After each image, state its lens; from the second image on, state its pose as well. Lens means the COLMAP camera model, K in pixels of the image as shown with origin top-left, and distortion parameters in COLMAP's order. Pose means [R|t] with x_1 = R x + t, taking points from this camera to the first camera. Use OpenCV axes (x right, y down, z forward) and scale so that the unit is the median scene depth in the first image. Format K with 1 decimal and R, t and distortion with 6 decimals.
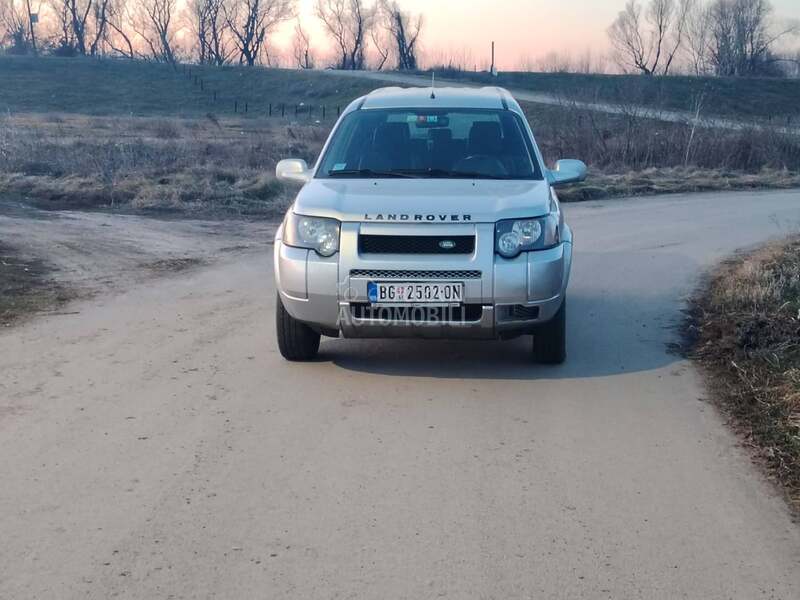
lens RADIAL K [[1248.9, 0, 400.0], [0, 1248.9, 300.0], [0, 0, 1]] dist [0.128024, -0.215267]
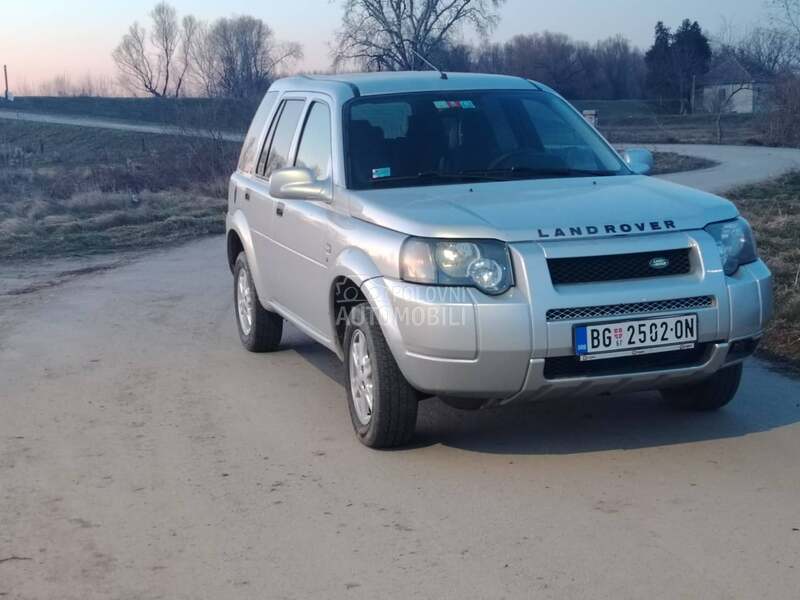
lens RADIAL K [[1248.9, 0, 400.0], [0, 1248.9, 300.0], [0, 0, 1]] dist [0.128024, -0.215267]
pose [[0.925005, -0.088769, 0.369440, -0.363764], [0.095798, 0.995401, -0.000684, -0.036841], [-0.367680, 0.036025, 0.929254, 0.382392]]
